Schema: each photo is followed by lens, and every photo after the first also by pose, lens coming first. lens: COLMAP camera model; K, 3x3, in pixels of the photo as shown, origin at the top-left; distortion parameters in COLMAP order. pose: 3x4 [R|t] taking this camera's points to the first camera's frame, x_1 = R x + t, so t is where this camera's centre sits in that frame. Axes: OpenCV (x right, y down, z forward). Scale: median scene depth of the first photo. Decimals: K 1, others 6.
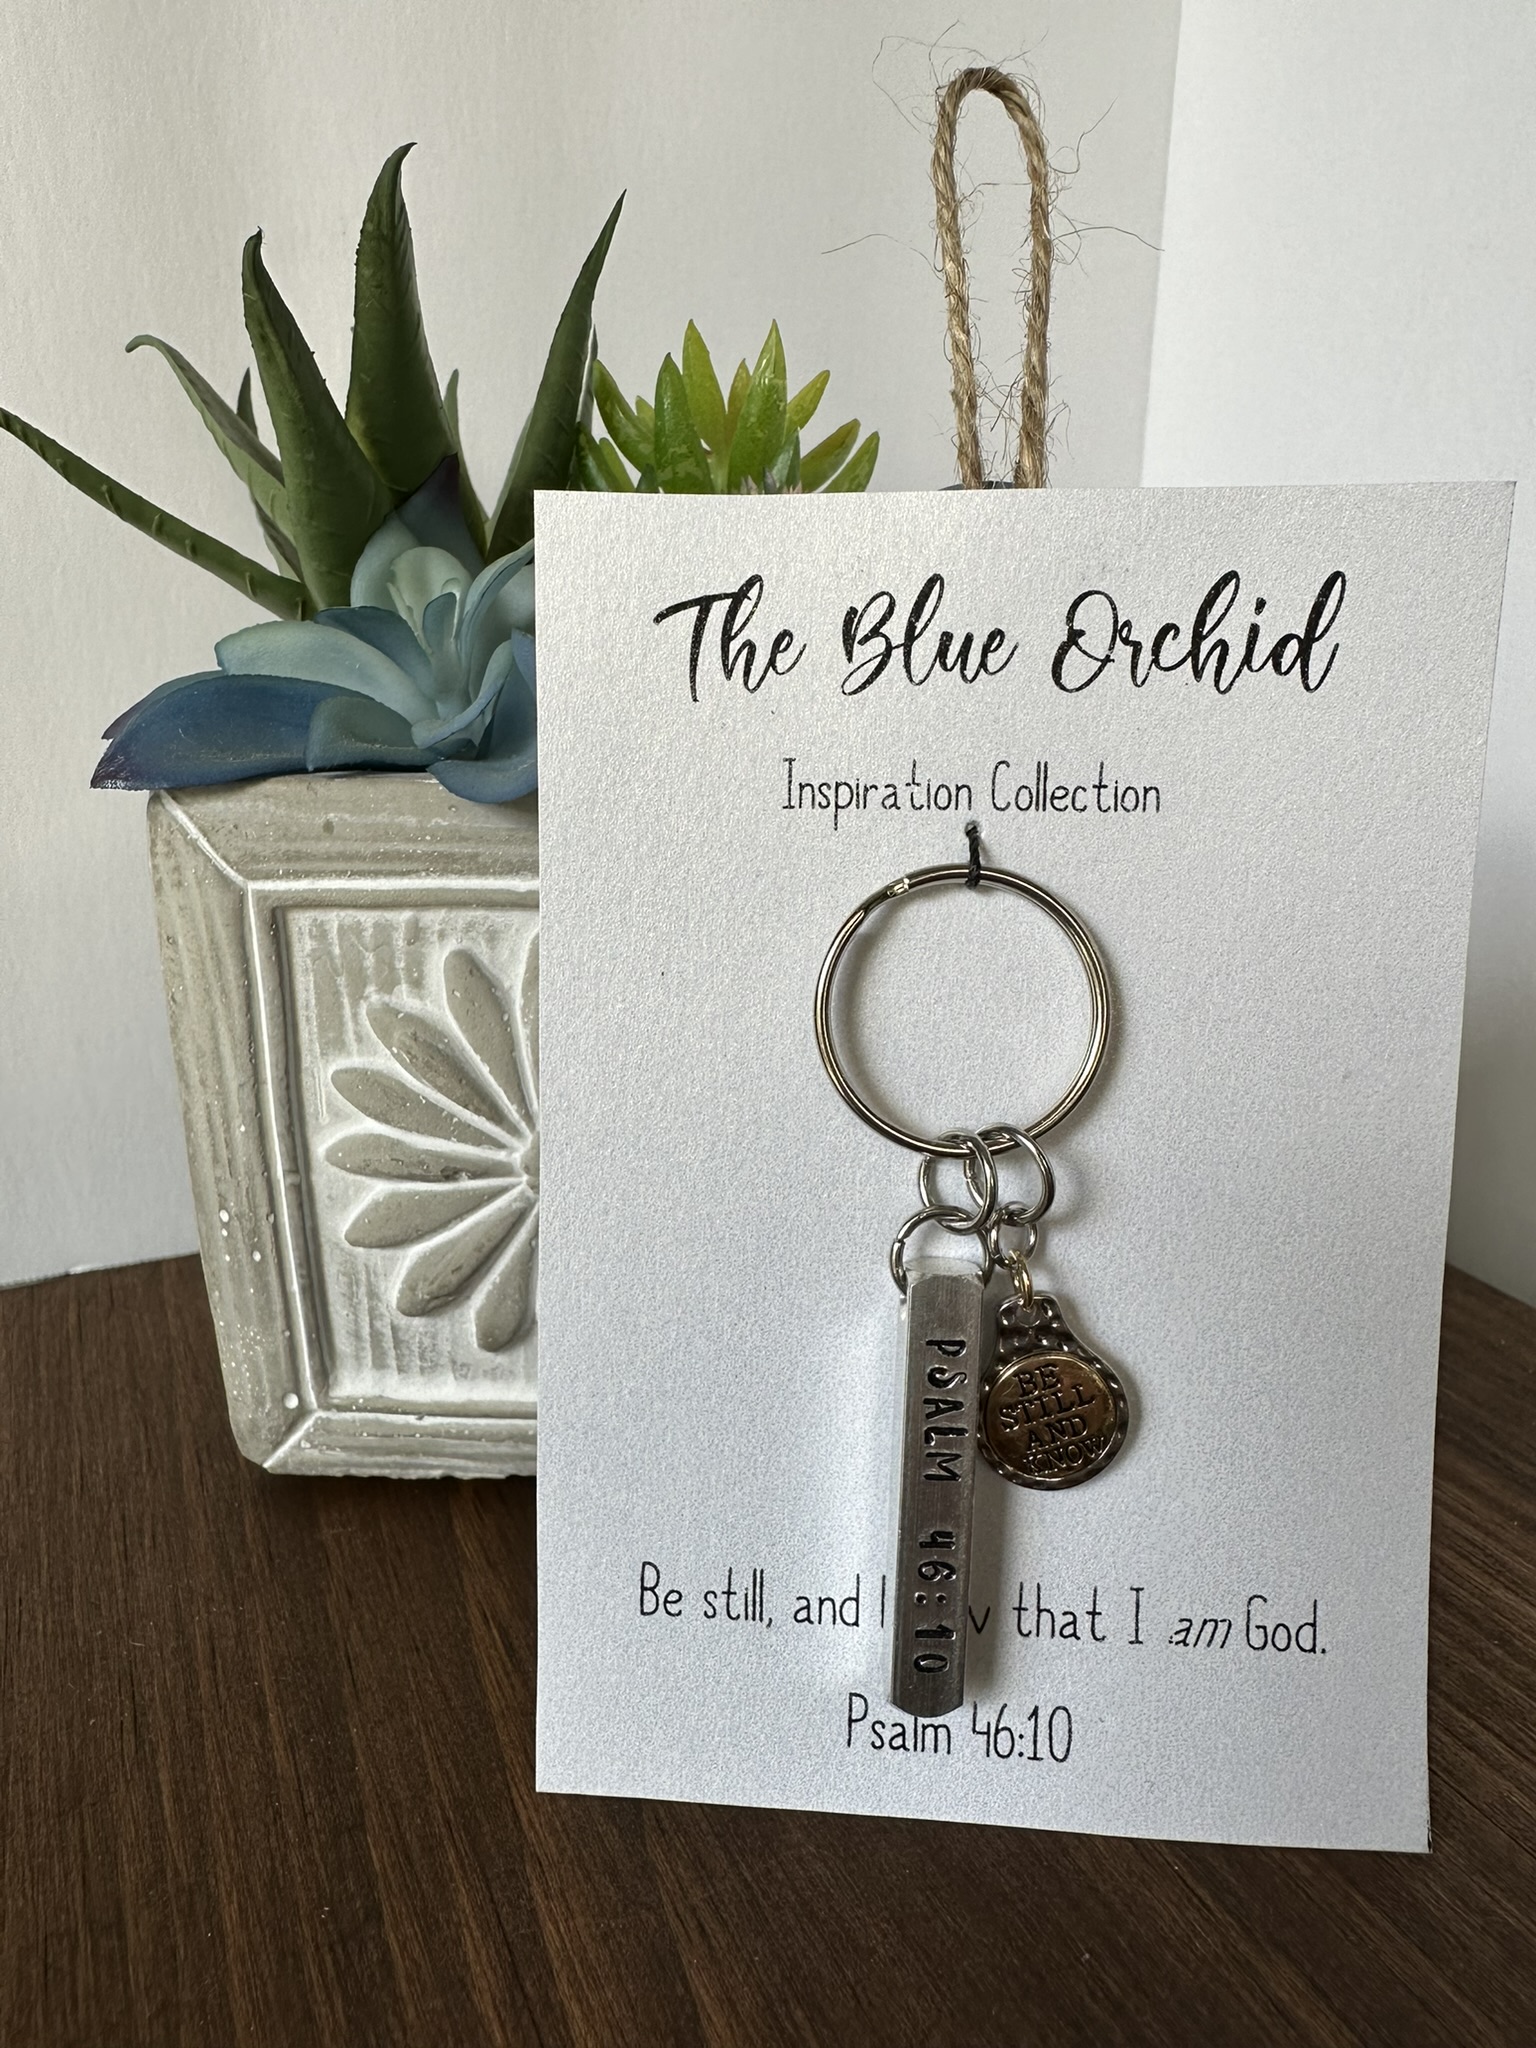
lens RADIAL K [[1466.2, 0, 715.8], [0, 1466.2, 1000.7], [0, 0, 1]] dist [-0.006869, 0.002263]
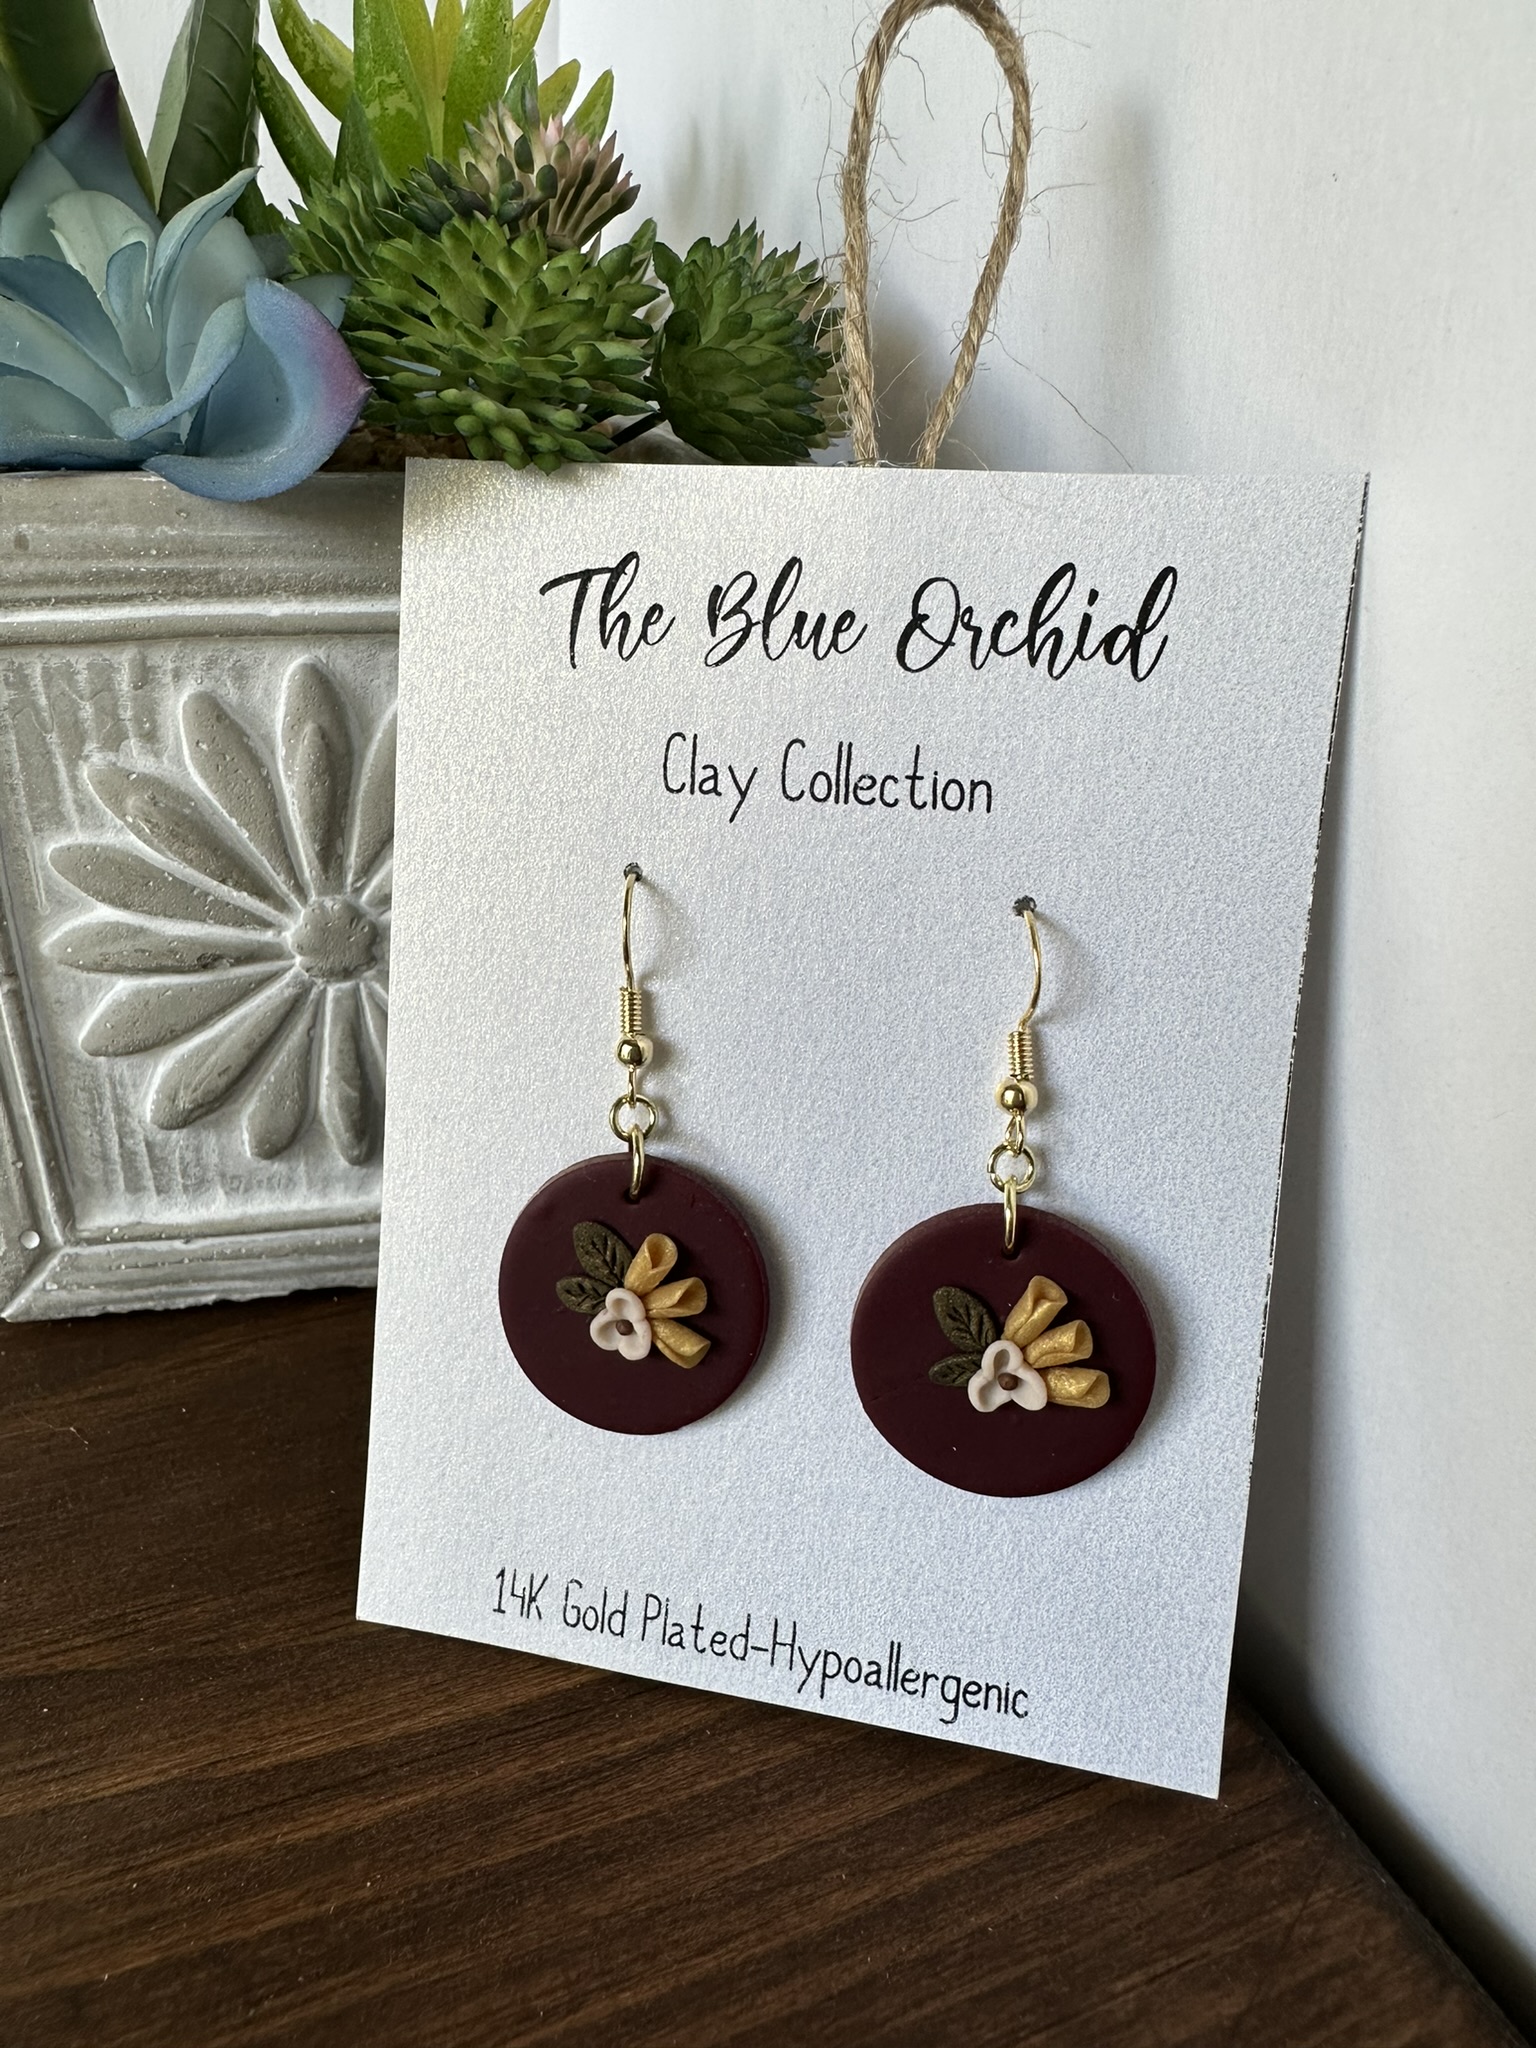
lens RADIAL K [[1466.5, 0, 635.3], [0, 1466.5, 952.6], [0, 0, 1]] dist [-0.005383, 0.006191]
pose [[0.979236, -0.079851, 0.186336, -0.097630], [0.055661, 0.989736, 0.131622, 0.014932], [-0.194934, -0.118518, 0.973629, 0.126558]]
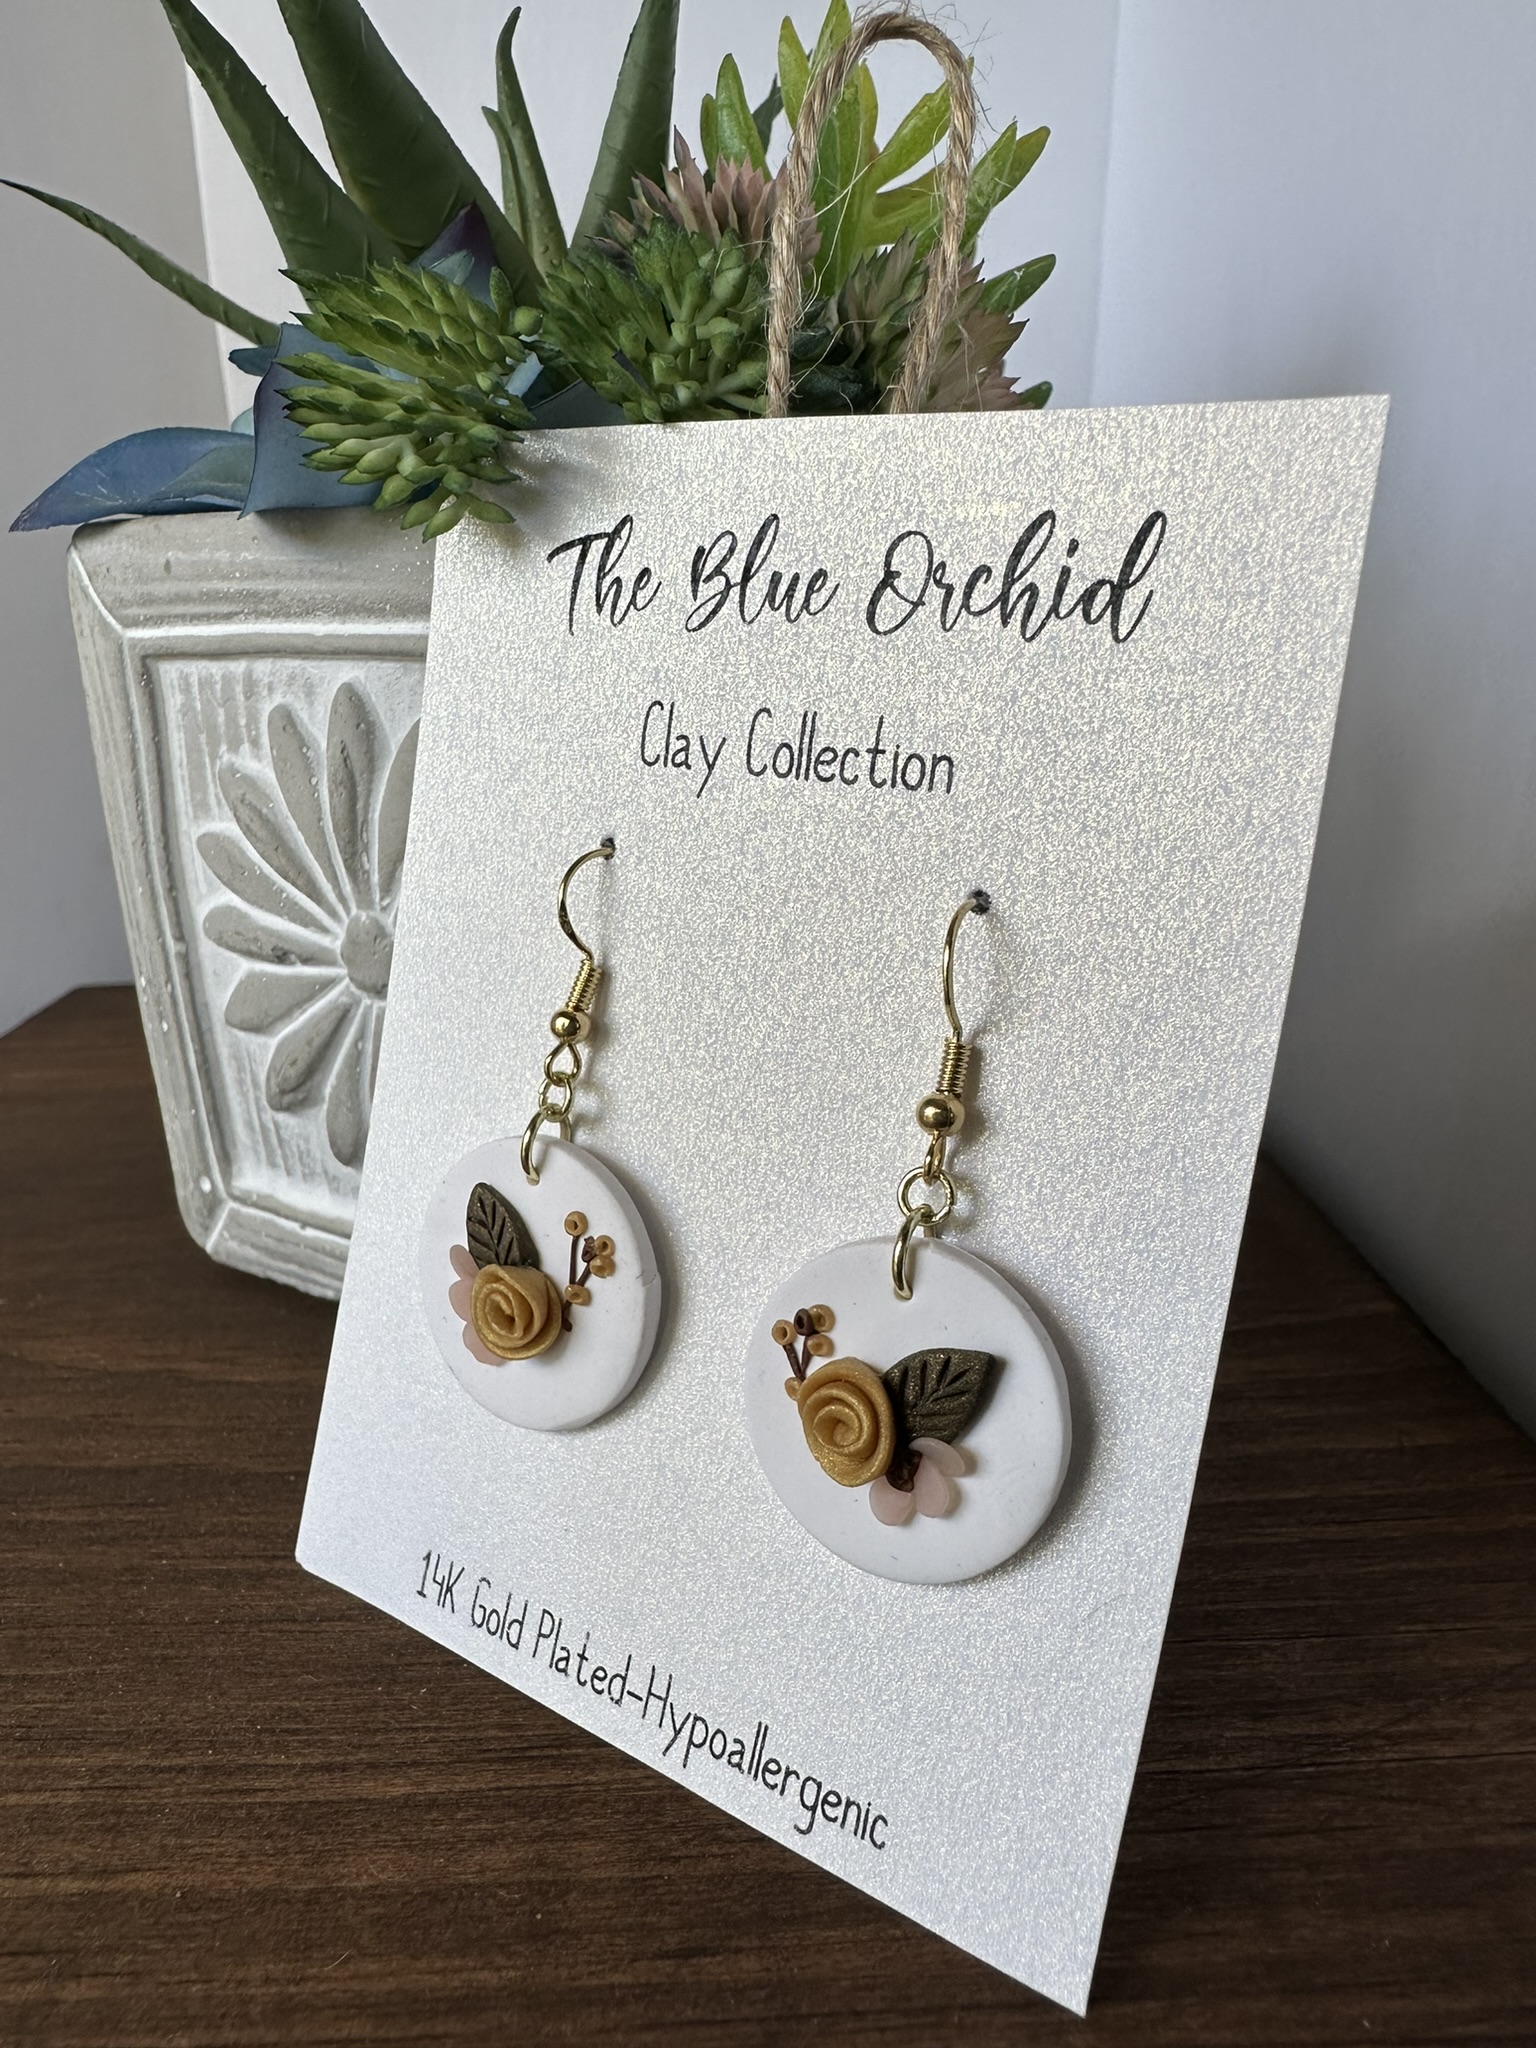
lens RADIAL K [[1476.1, 0, 668.0], [0, 1476.1, 1018.2], [0, 0, 1]] dist [-0.000919, 0.002609]
pose [[0.855625, 0.124211, -0.502471, 0.508406], [-0.121542, 0.991850, 0.038220, 0.092912], [0.503124, 0.028369, 0.863749, 0.315210]]
